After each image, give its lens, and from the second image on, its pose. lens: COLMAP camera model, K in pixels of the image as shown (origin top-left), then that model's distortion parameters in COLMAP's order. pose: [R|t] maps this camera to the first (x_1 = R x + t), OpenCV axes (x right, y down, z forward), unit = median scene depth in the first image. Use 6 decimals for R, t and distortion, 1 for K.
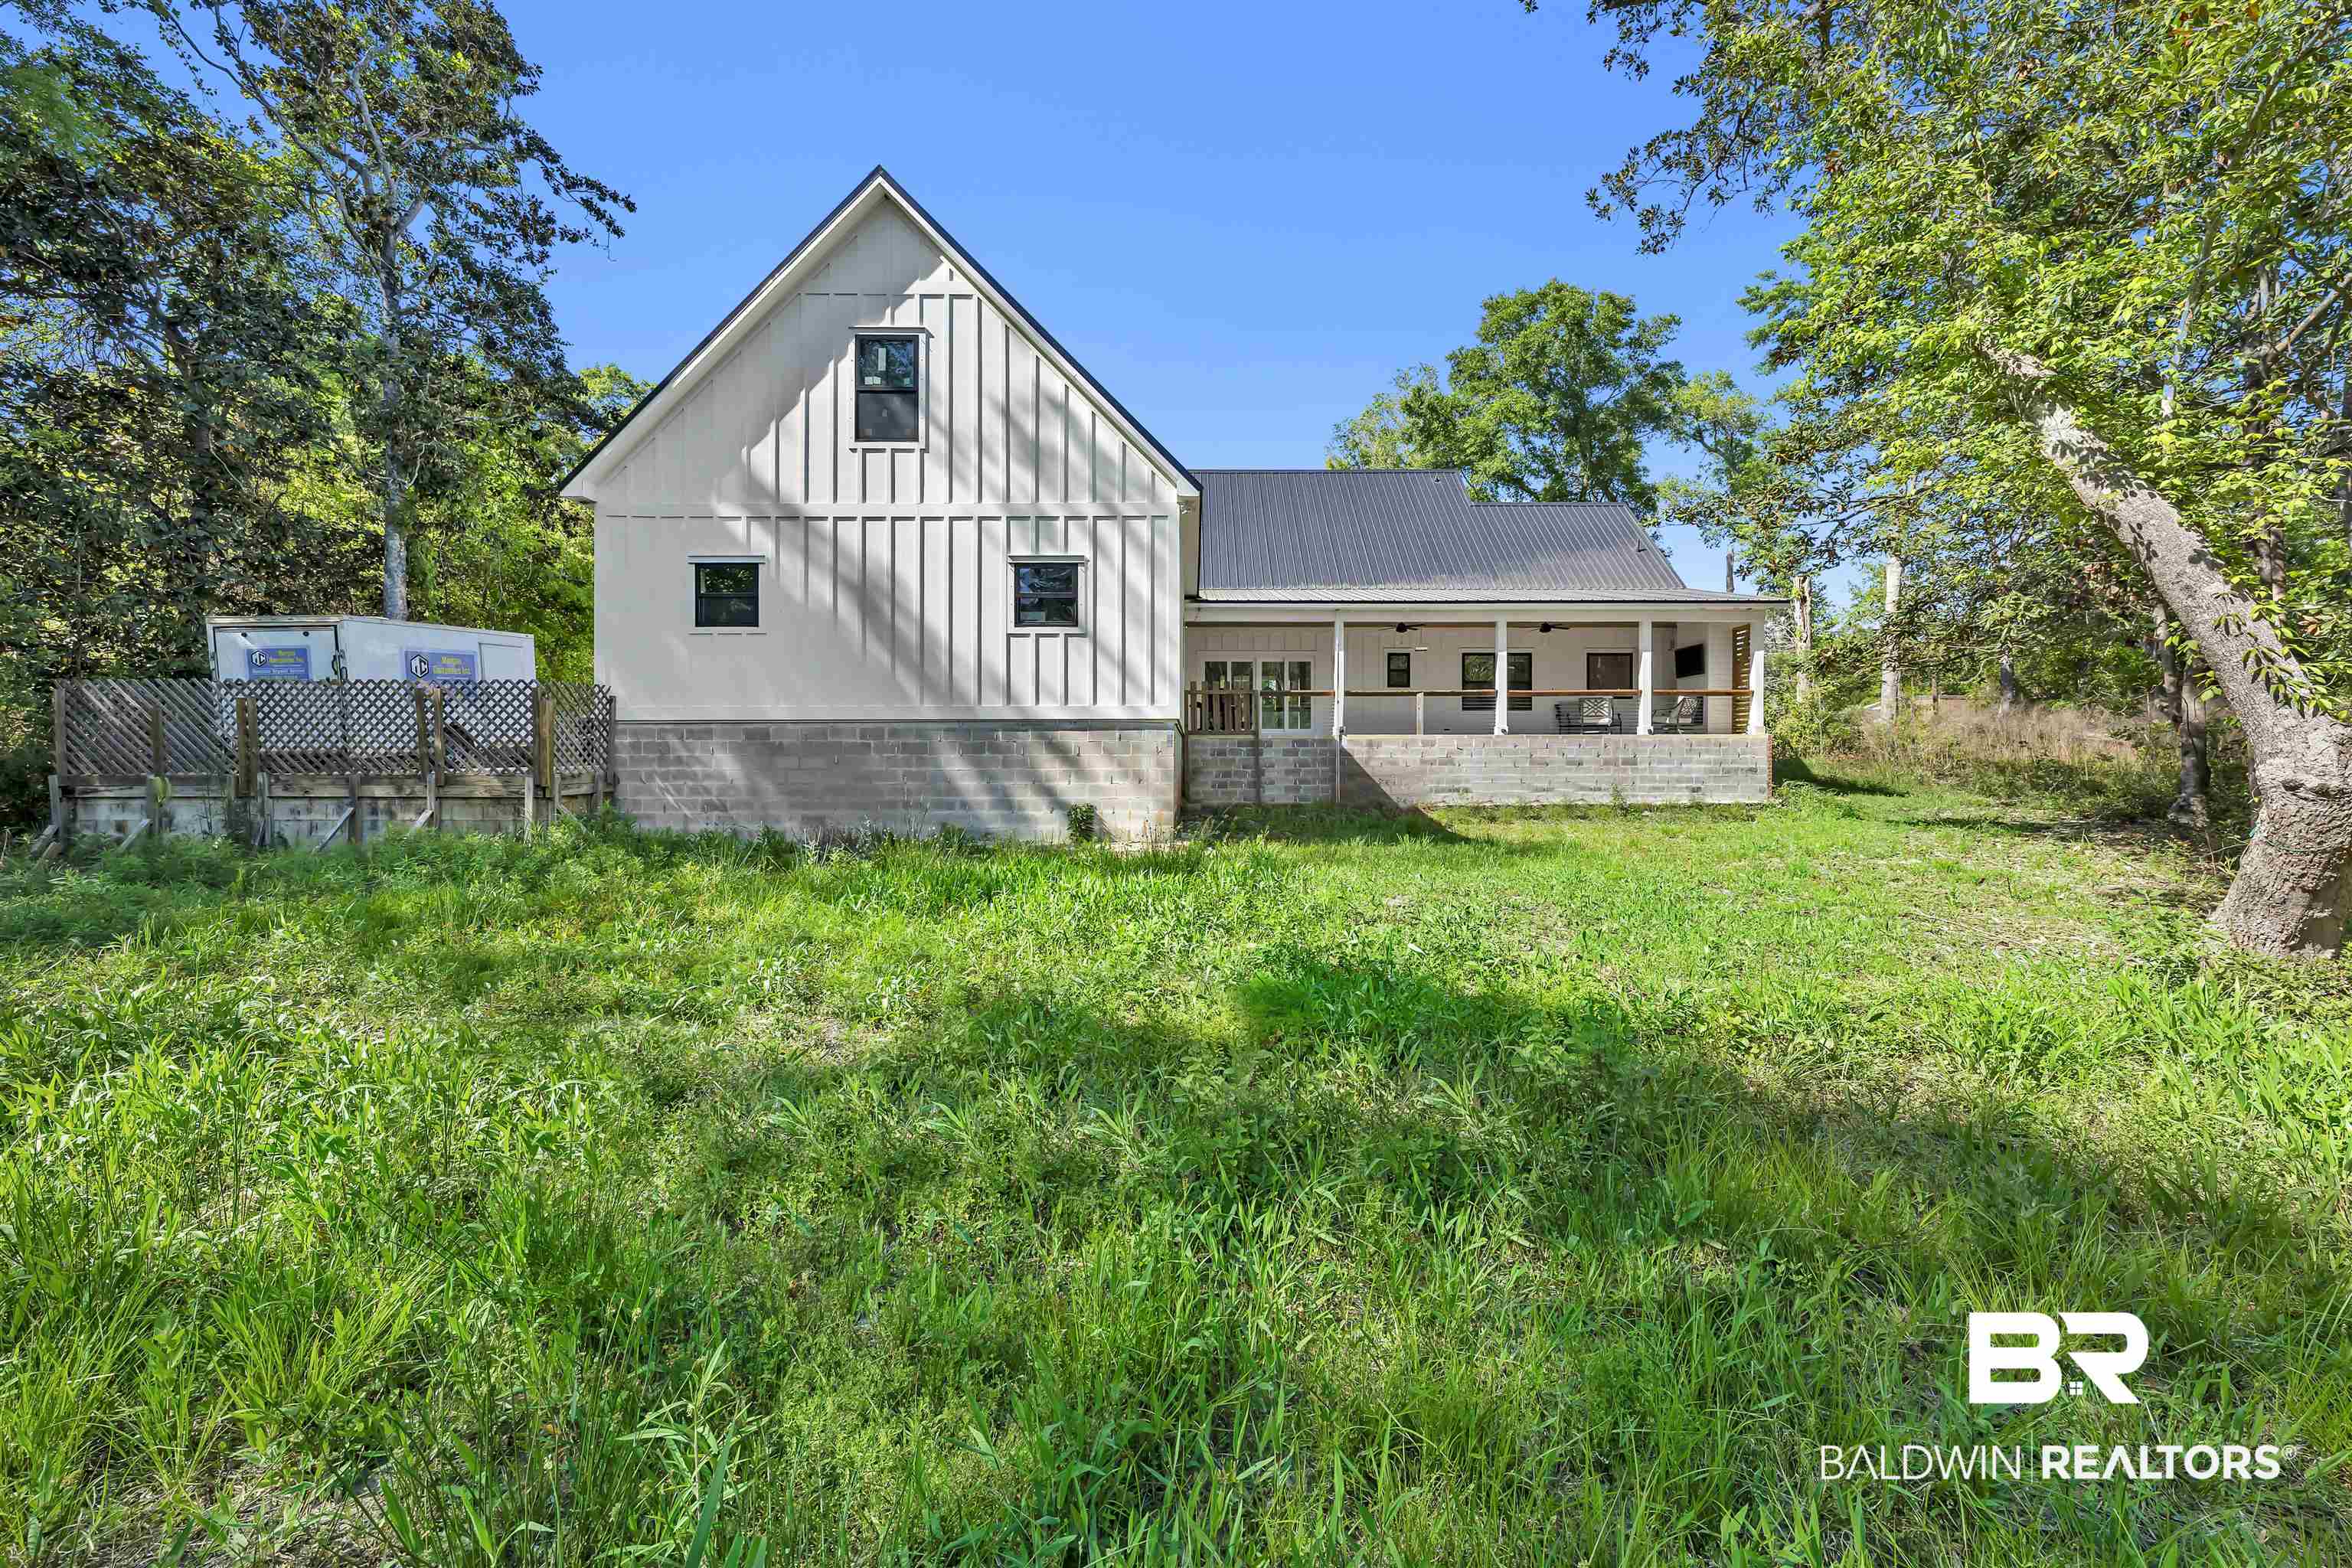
lens RADIAL K [[927.2, 0, 1186.0], [0, 927.2, 789.1], [0, 0, 1]] dist [0.000036, -0.000052]
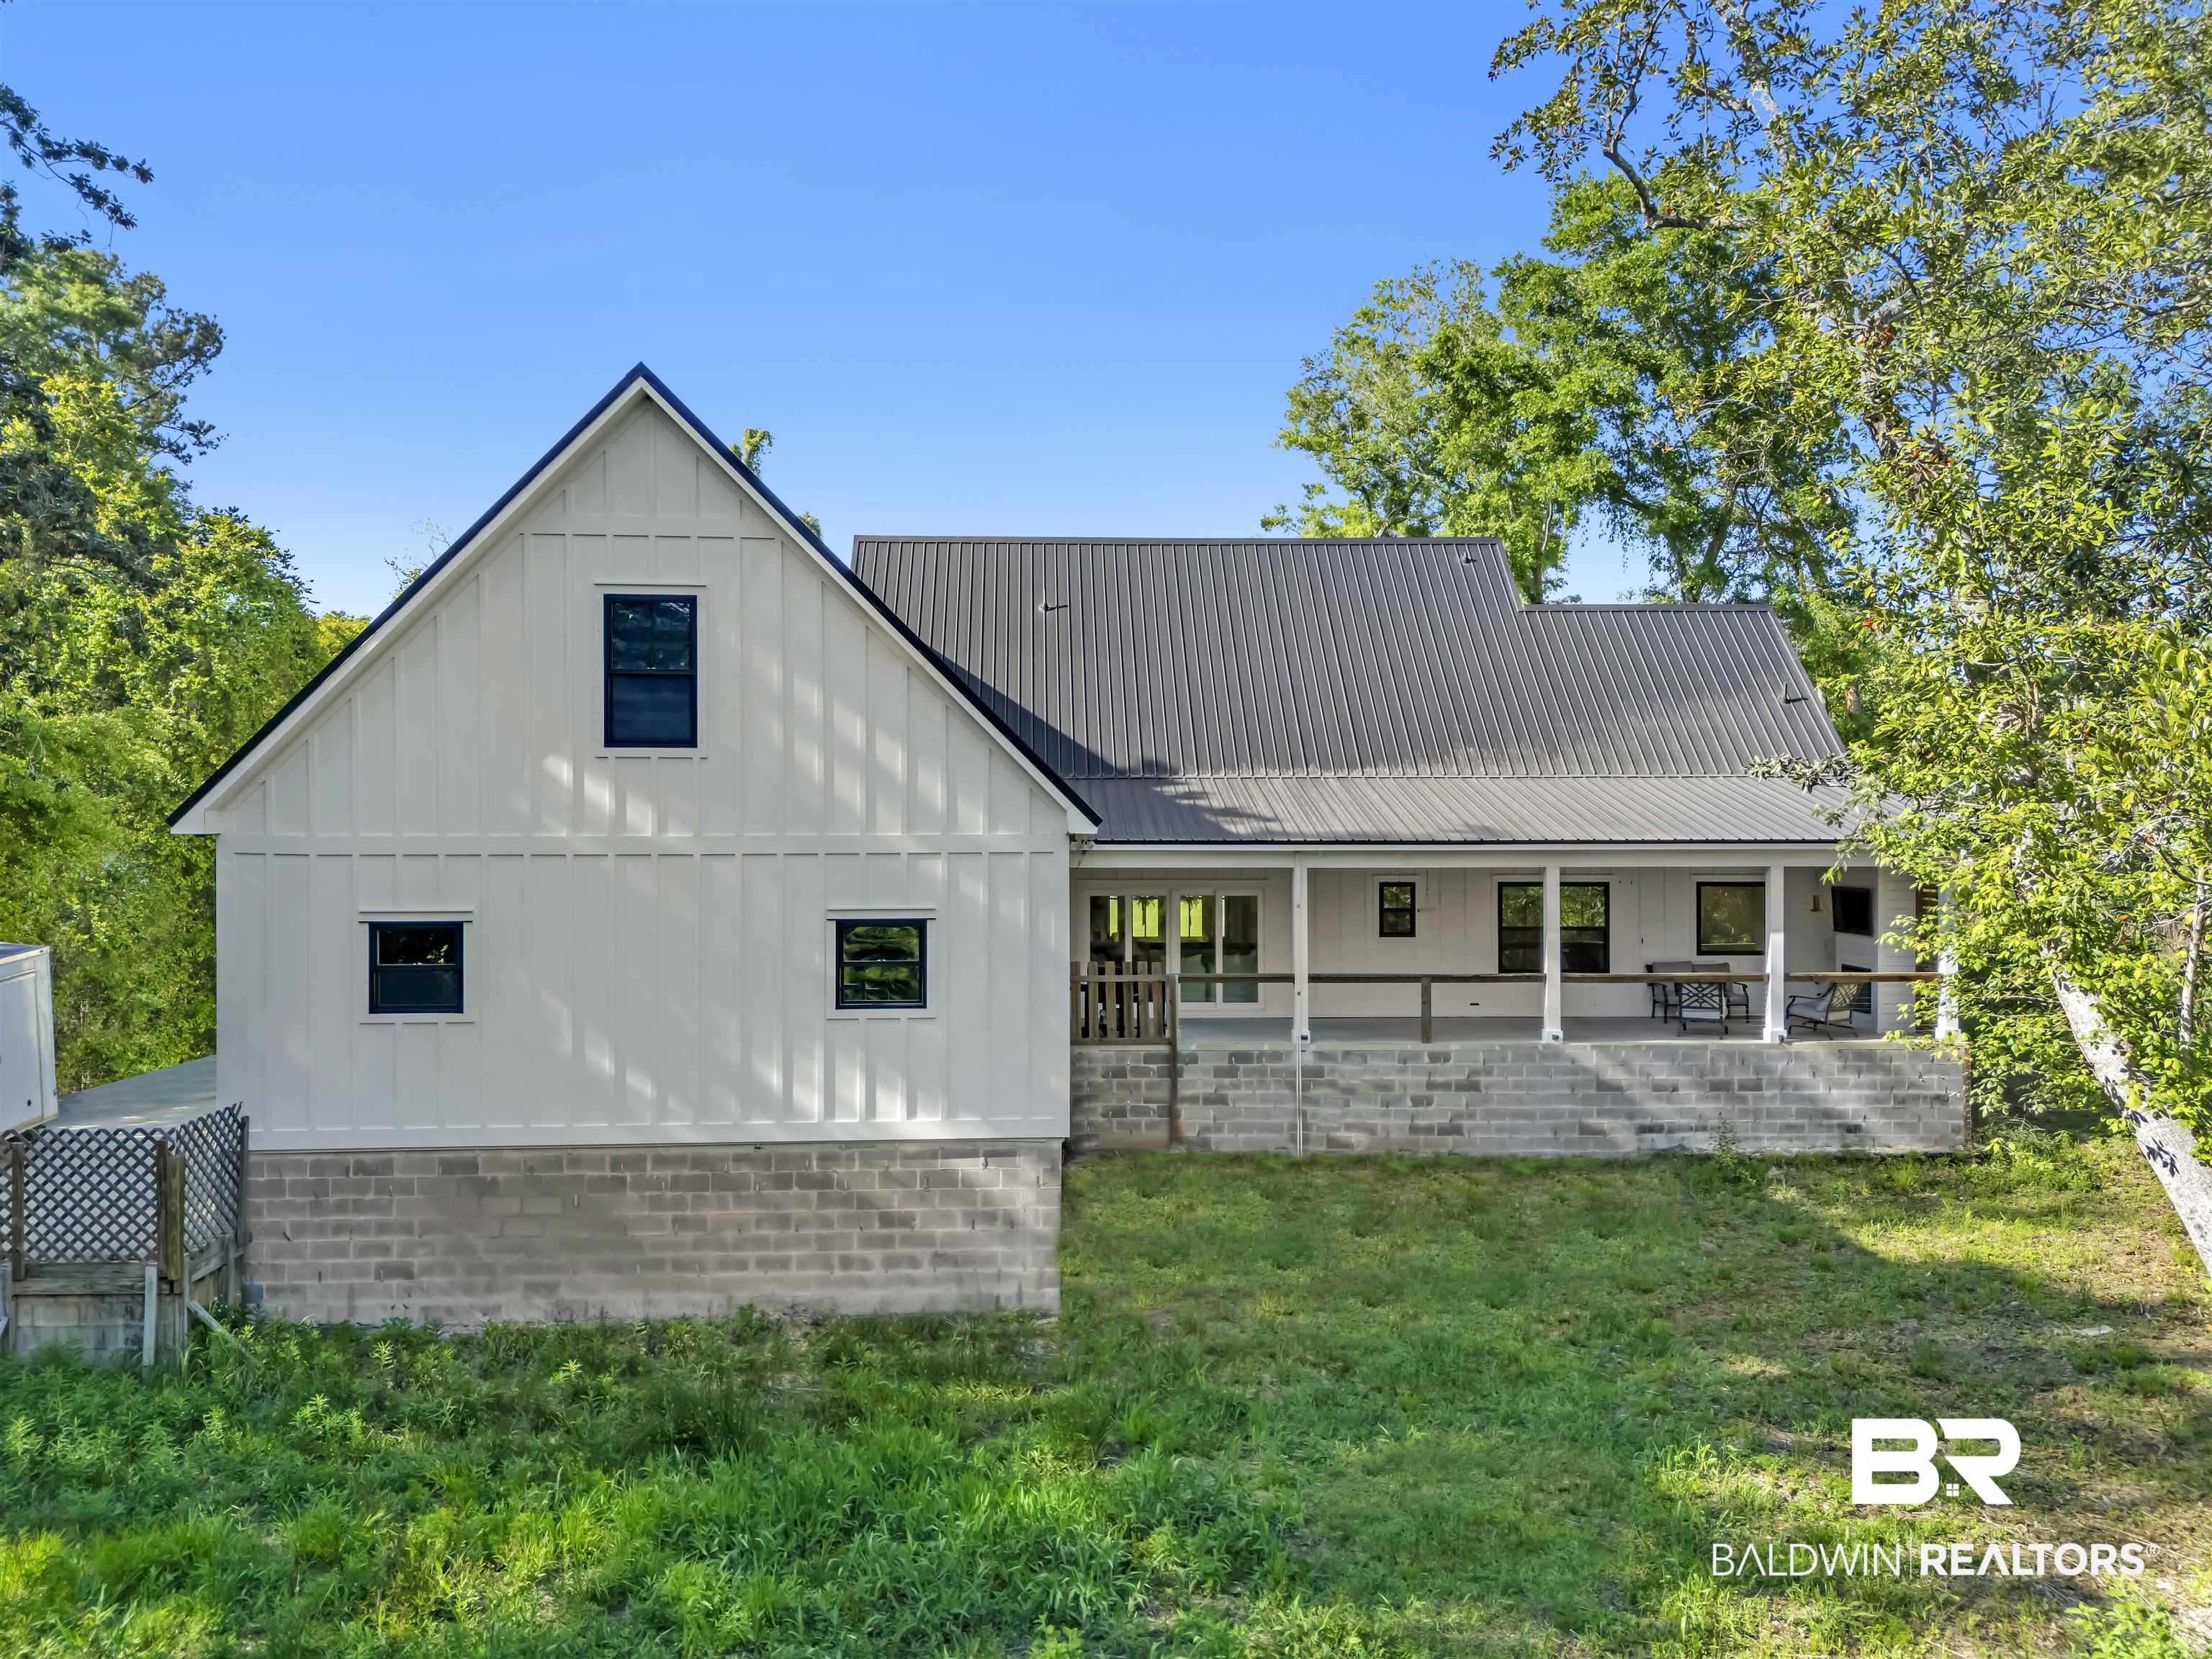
lens RADIAL K [[1847.9, 0, 1106.0], [0, 1847.9, 829.5], [0, 0, 1]] dist [0.108774, -0.126537]
pose [[0.999123, -0.004593, 0.041614, -0.023030], [0.004867, 0.999967, -0.006466, -0.197751], [-0.041583, 0.006662, 0.999113, -0.279397]]
